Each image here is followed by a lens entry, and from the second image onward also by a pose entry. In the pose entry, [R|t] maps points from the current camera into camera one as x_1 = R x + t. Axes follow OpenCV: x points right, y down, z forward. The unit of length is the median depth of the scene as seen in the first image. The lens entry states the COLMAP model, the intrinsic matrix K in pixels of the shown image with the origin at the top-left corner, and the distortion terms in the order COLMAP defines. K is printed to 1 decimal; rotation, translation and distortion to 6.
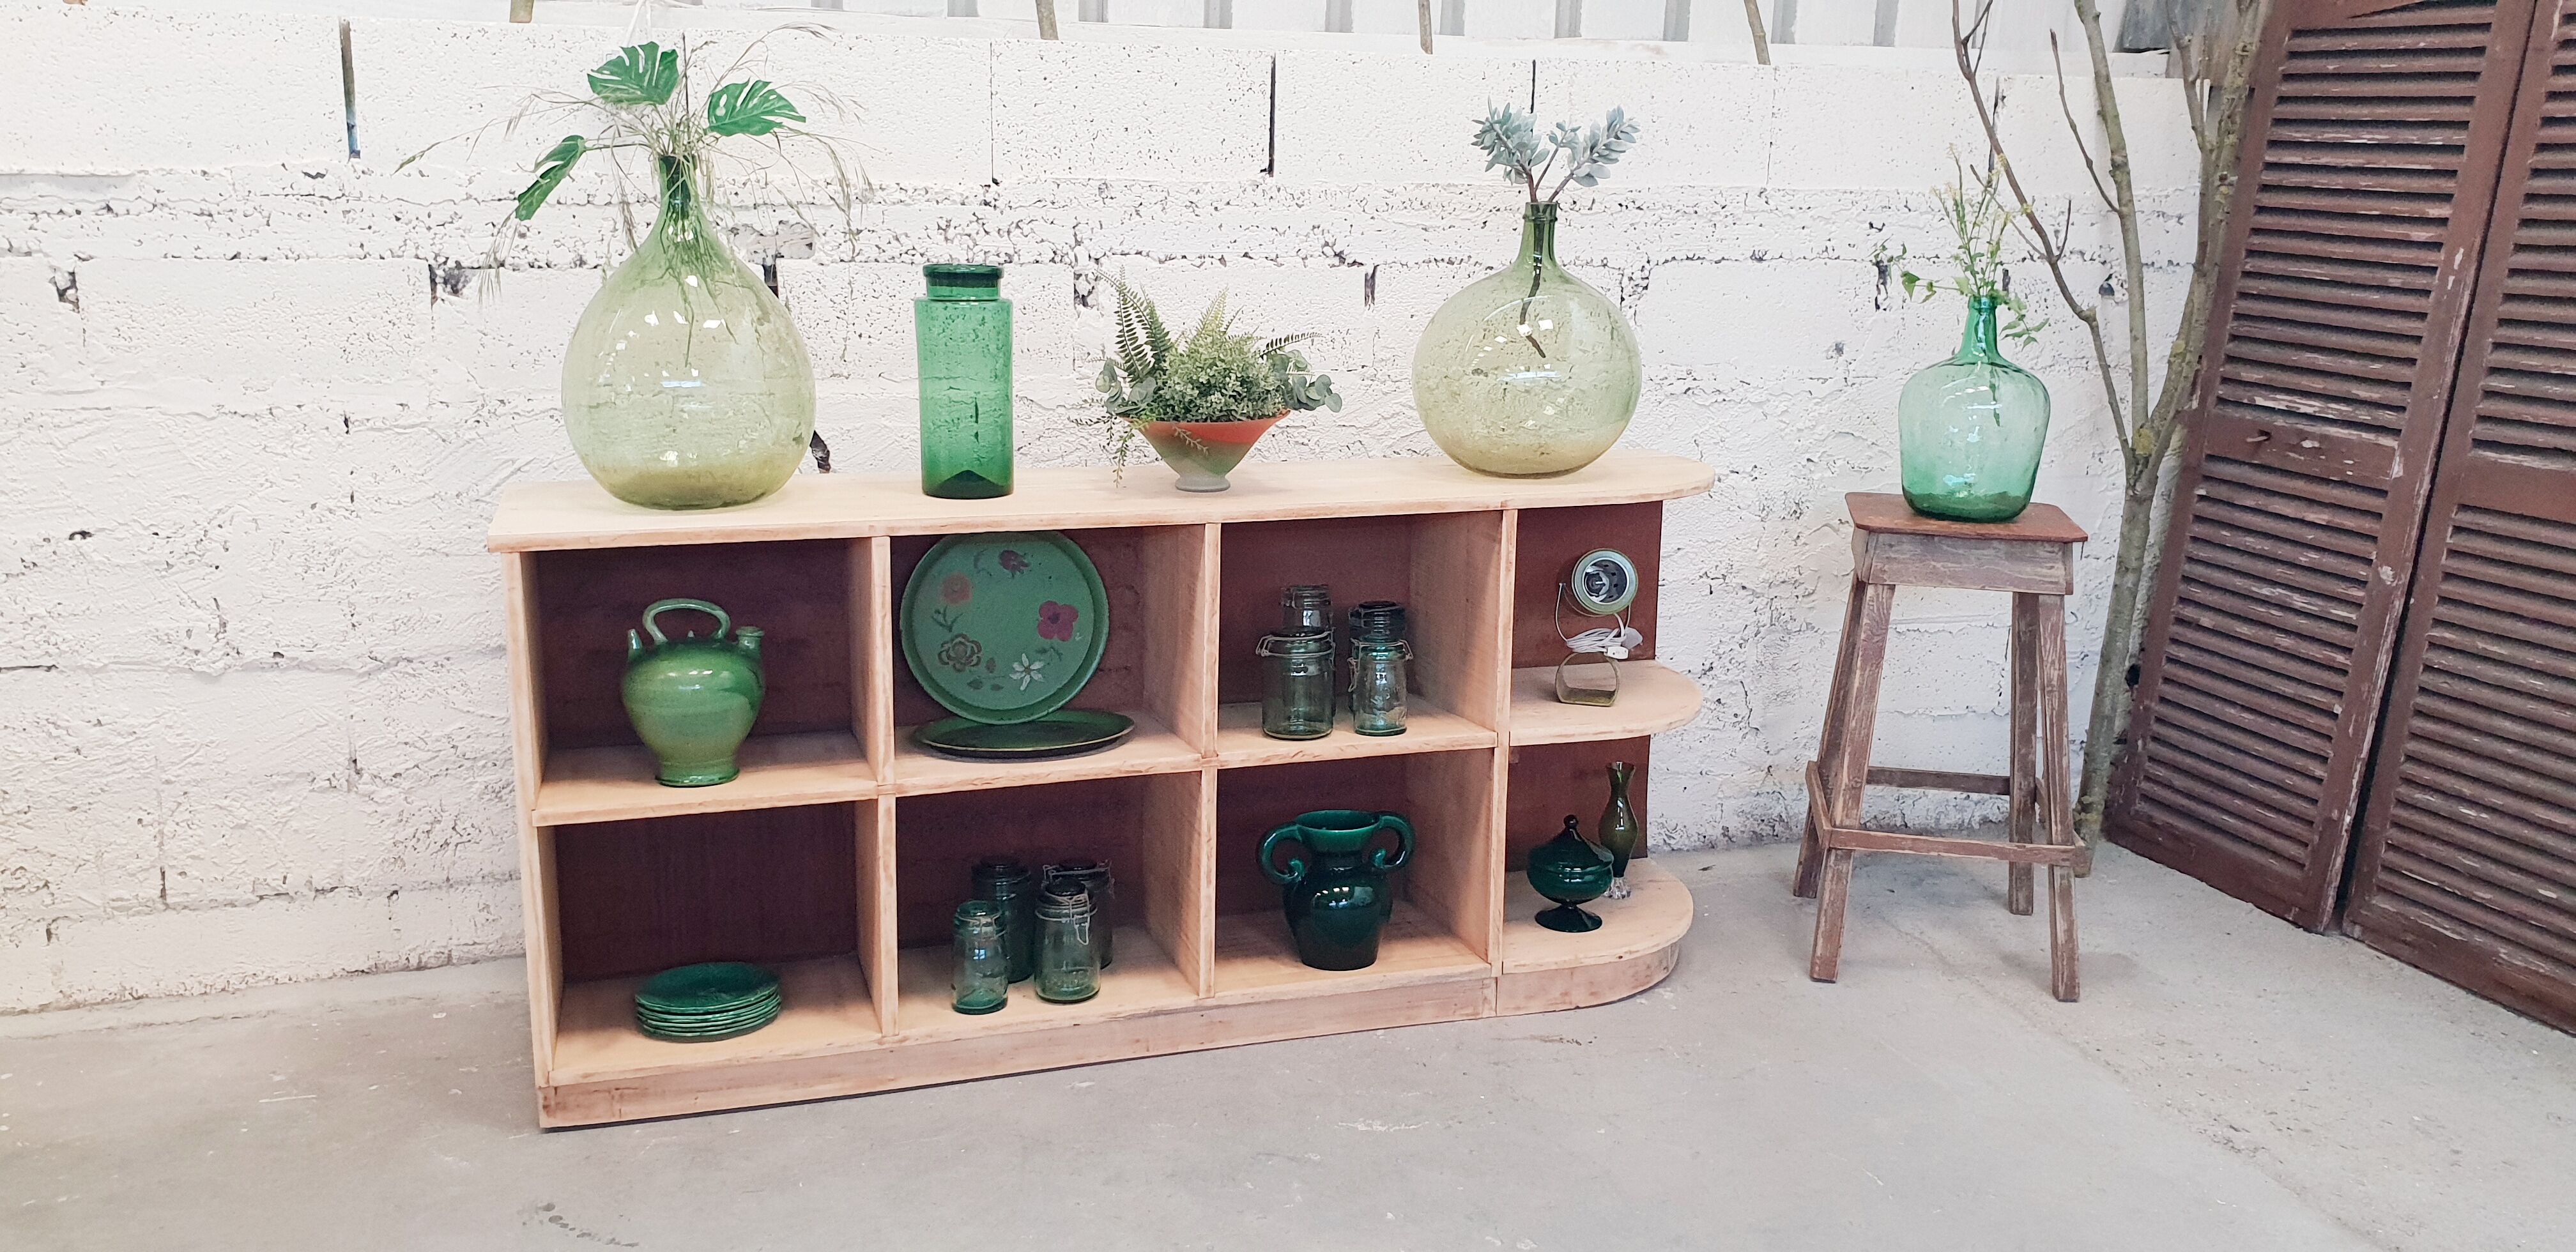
lens RADIAL K [[2037.8, 0, 1286.3], [0, 2037.8, 608.1], [0, 0, 1]] dist [0.028235, -0.035479]
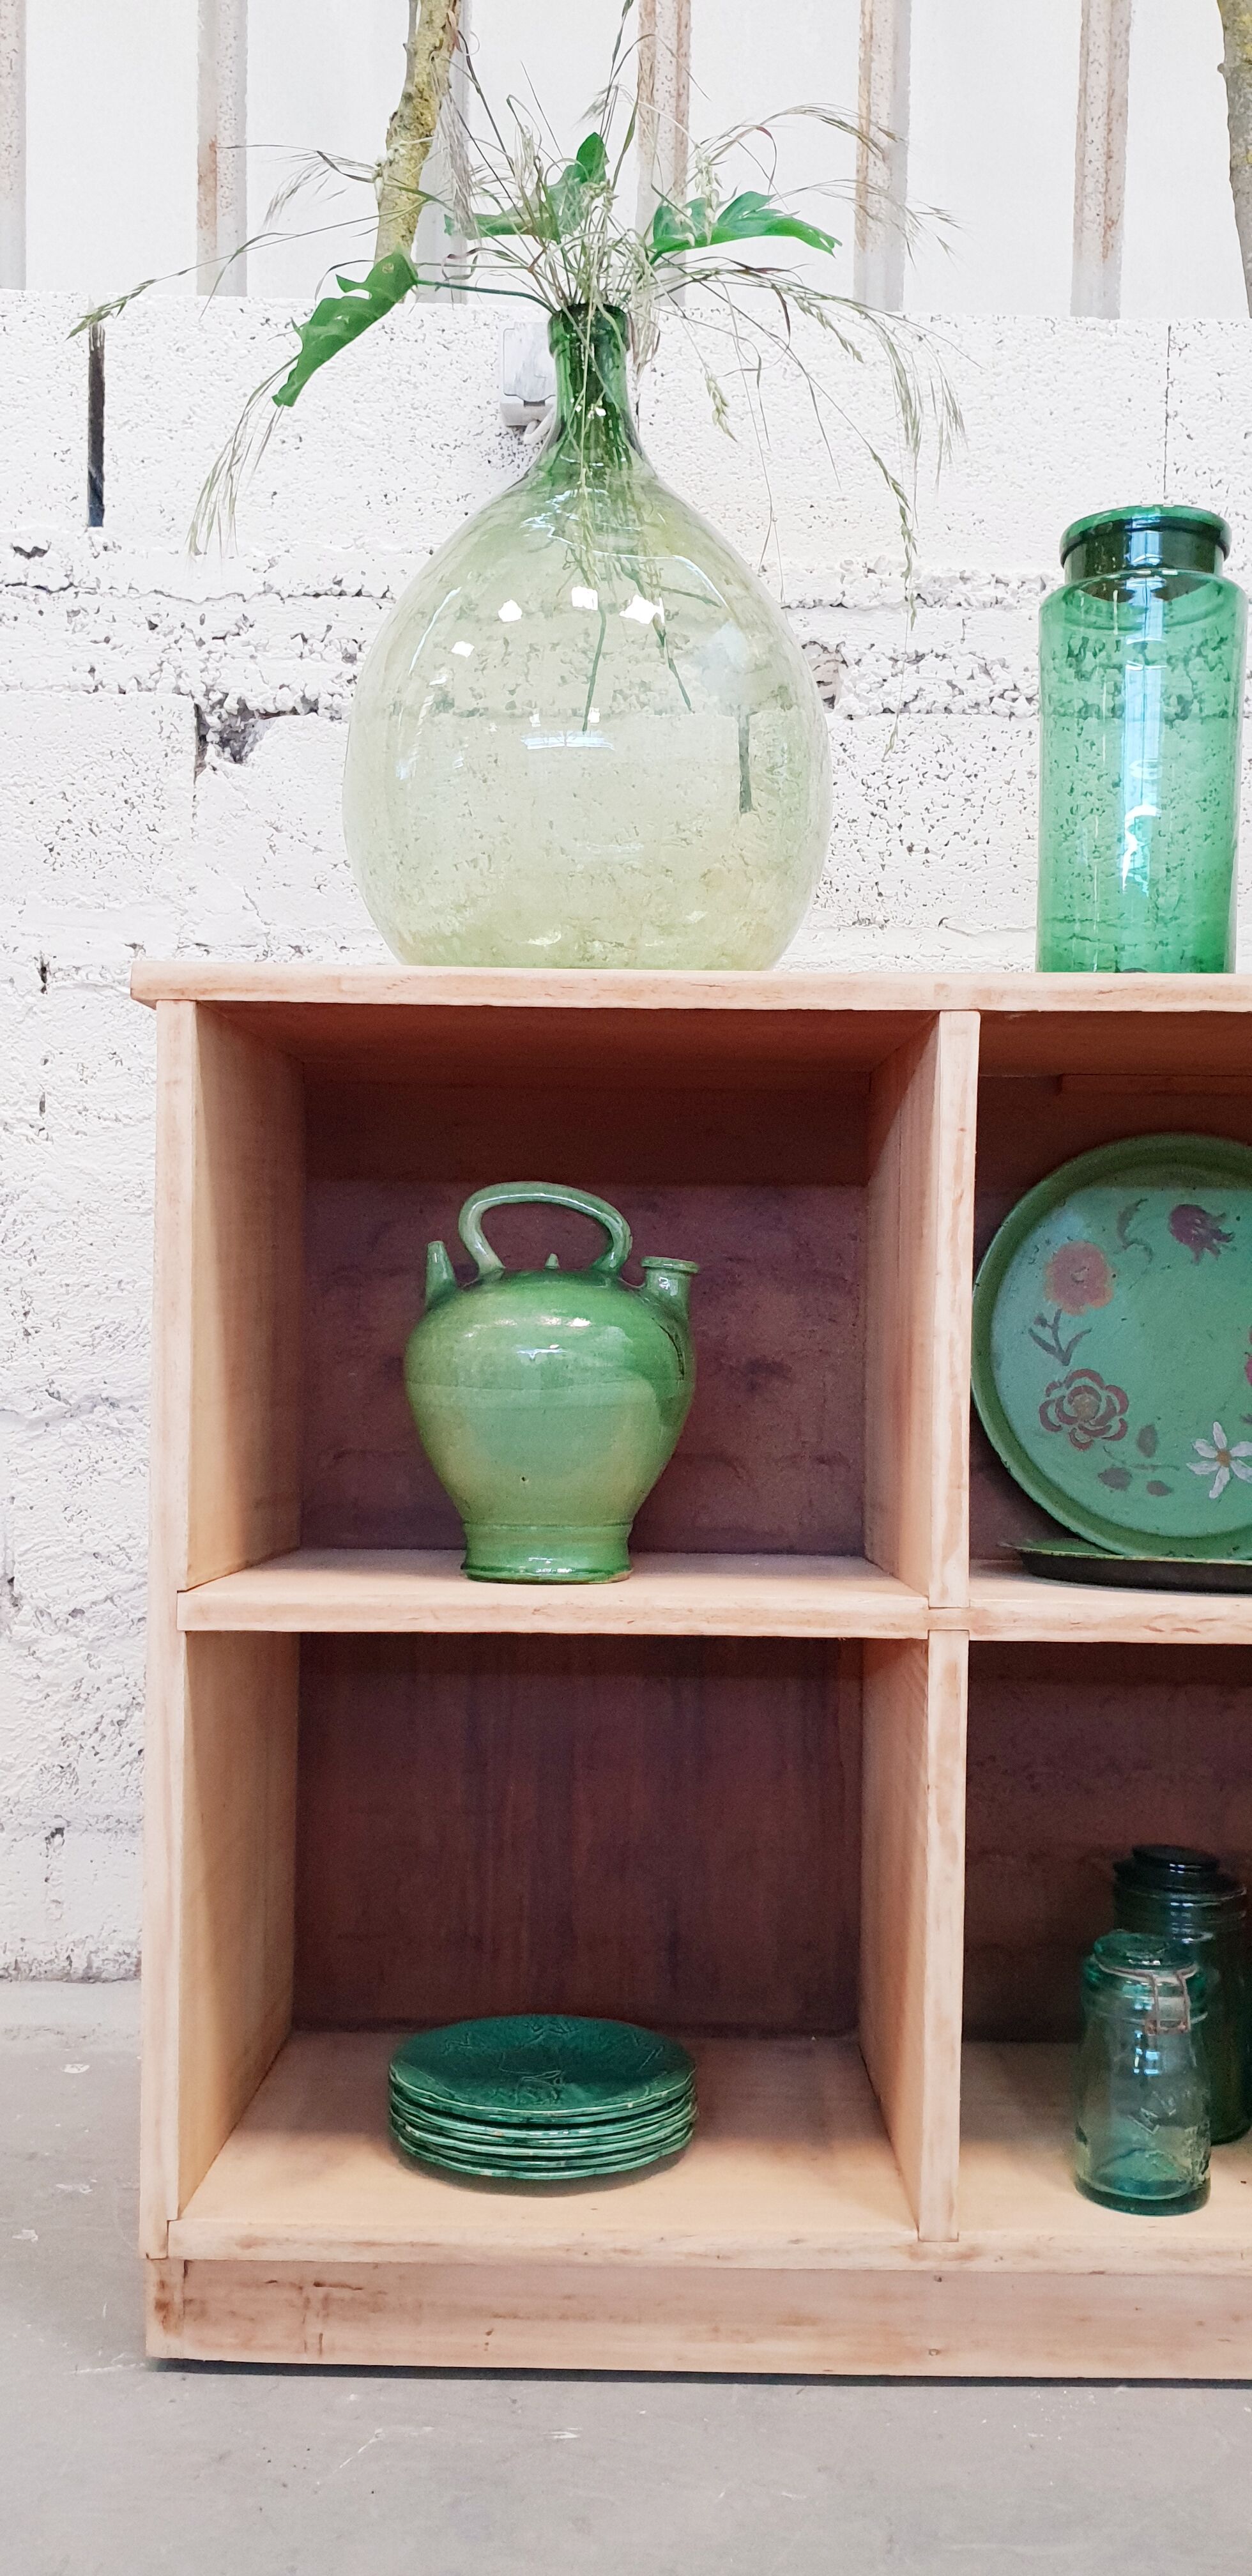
lens RADIAL K [[2037.8, 0, 635.8], [0, 2037.8, 1271.2], [0, 0, 1]] dist [0.028235, -0.035479]
pose [[0.953278, -0.000535, -0.302095, -0.114980], [-0.064841, 0.976330, -0.206337, 0.096789], [0.295054, 0.216285, 0.930679, 0.498040]]
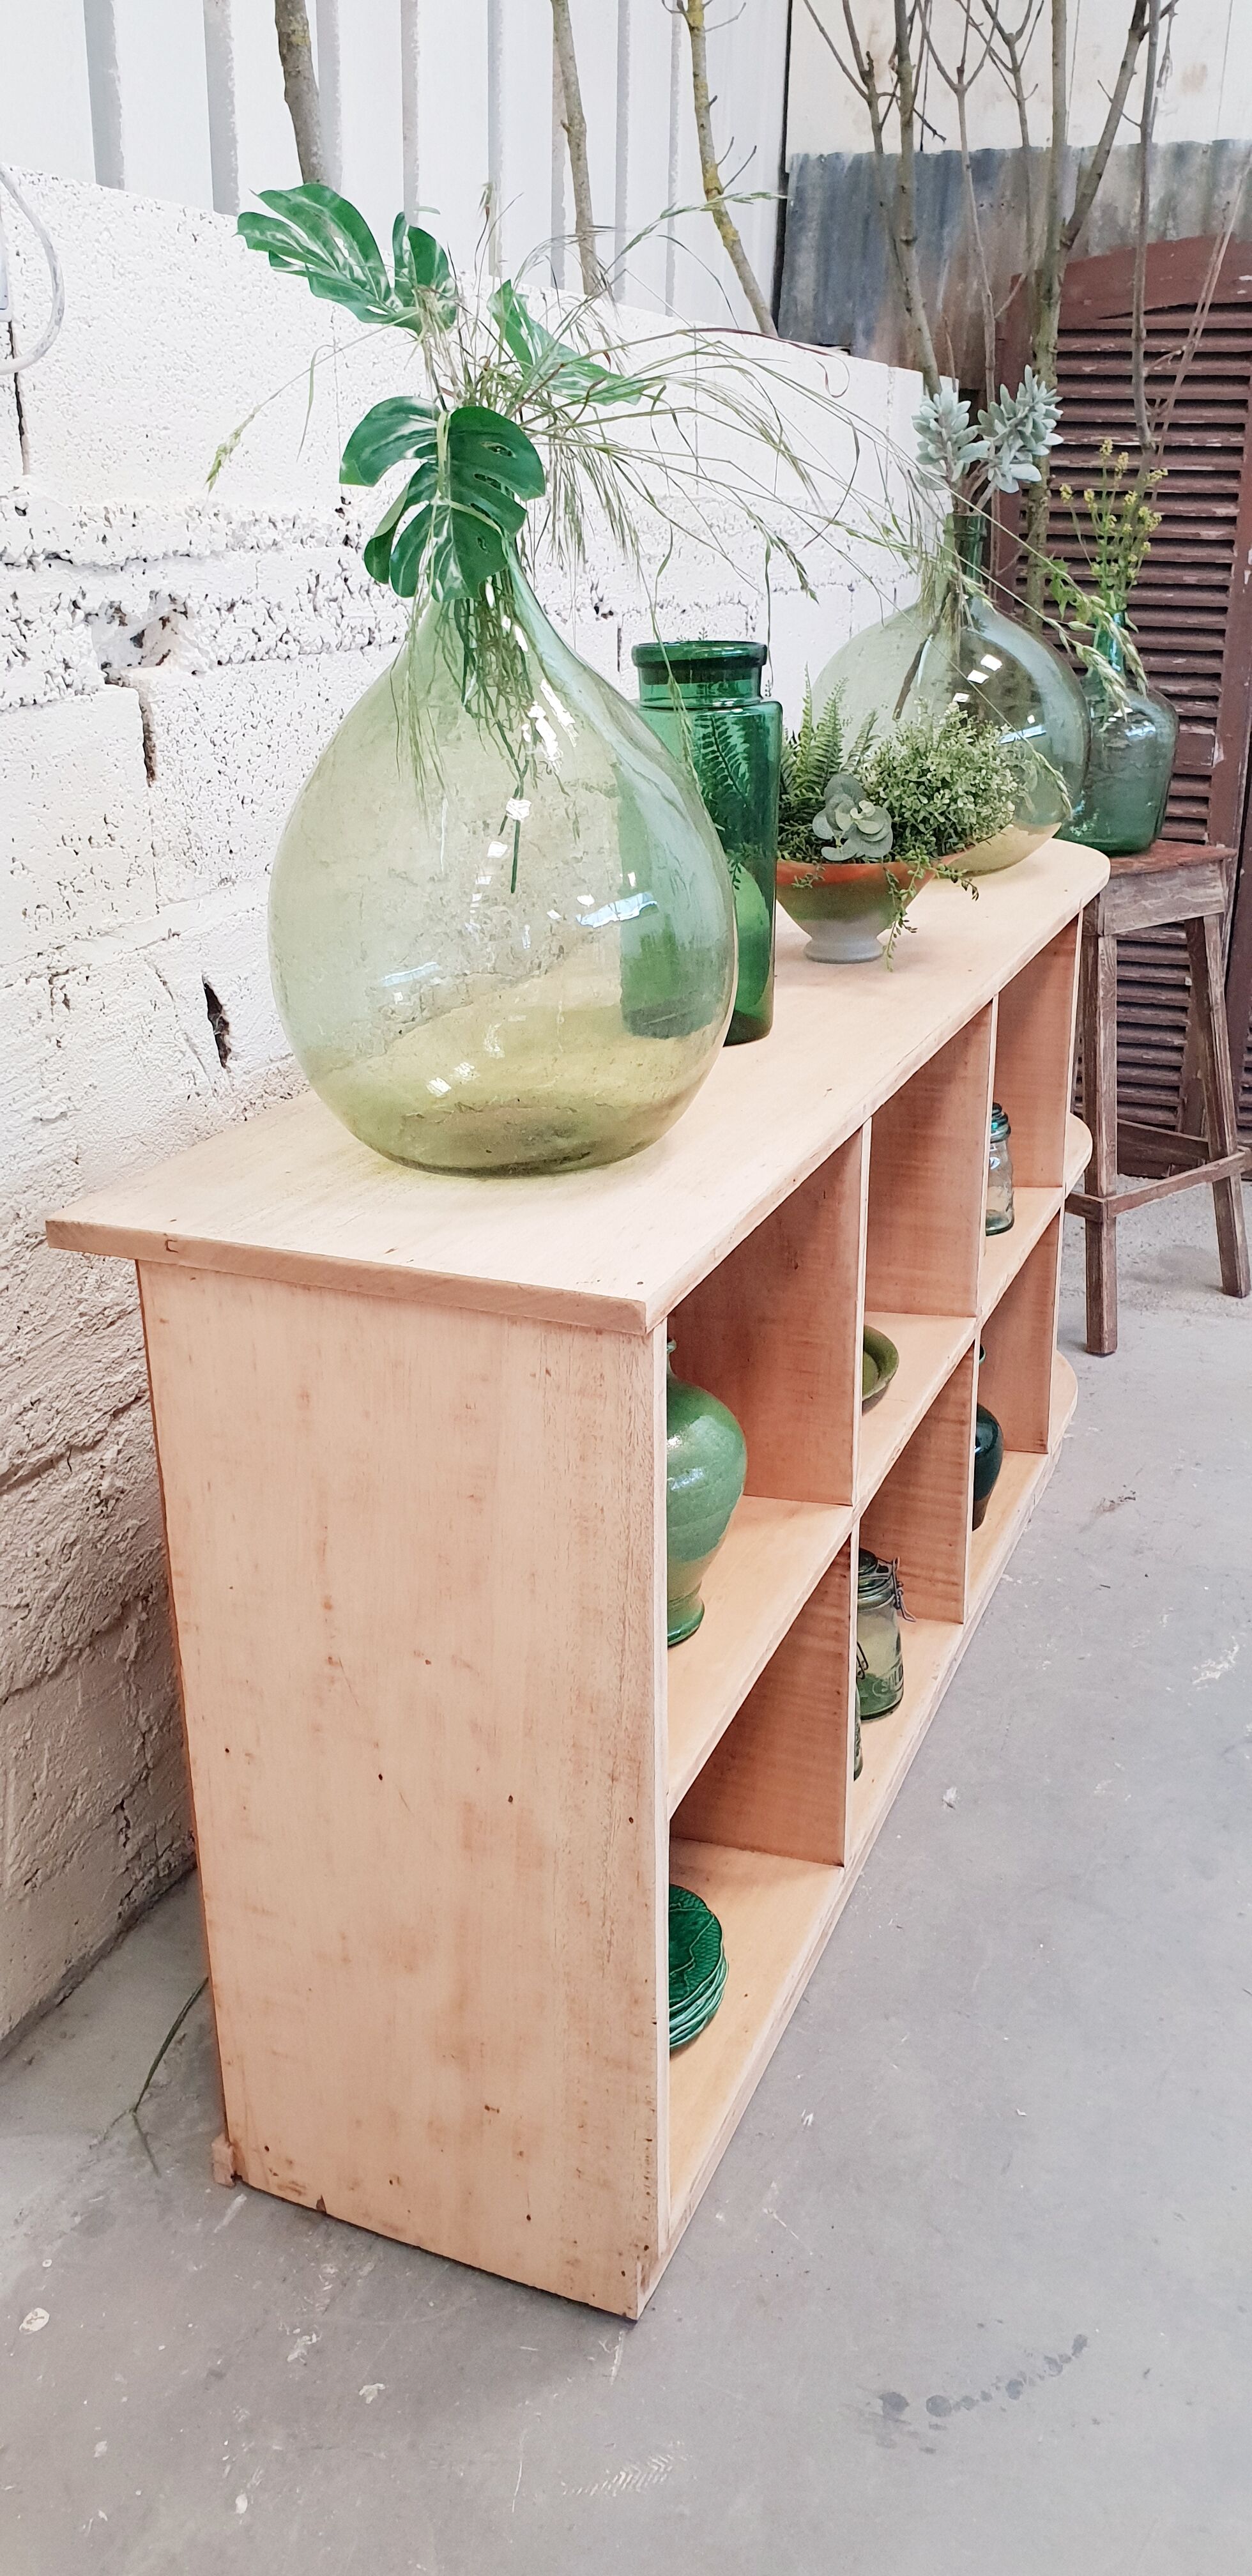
lens RADIAL K [[2037.8, 0, 685.4], [0, 2037.8, 1287.9], [0, 0, 1]] dist [0.028235, -0.035479]
pose [[0.616793, -0.298361, 0.728386, -0.582982], [0.181898, 0.954356, 0.236892, -0.118390], [-0.765819, -0.013622, 0.642912, 0.557207]]
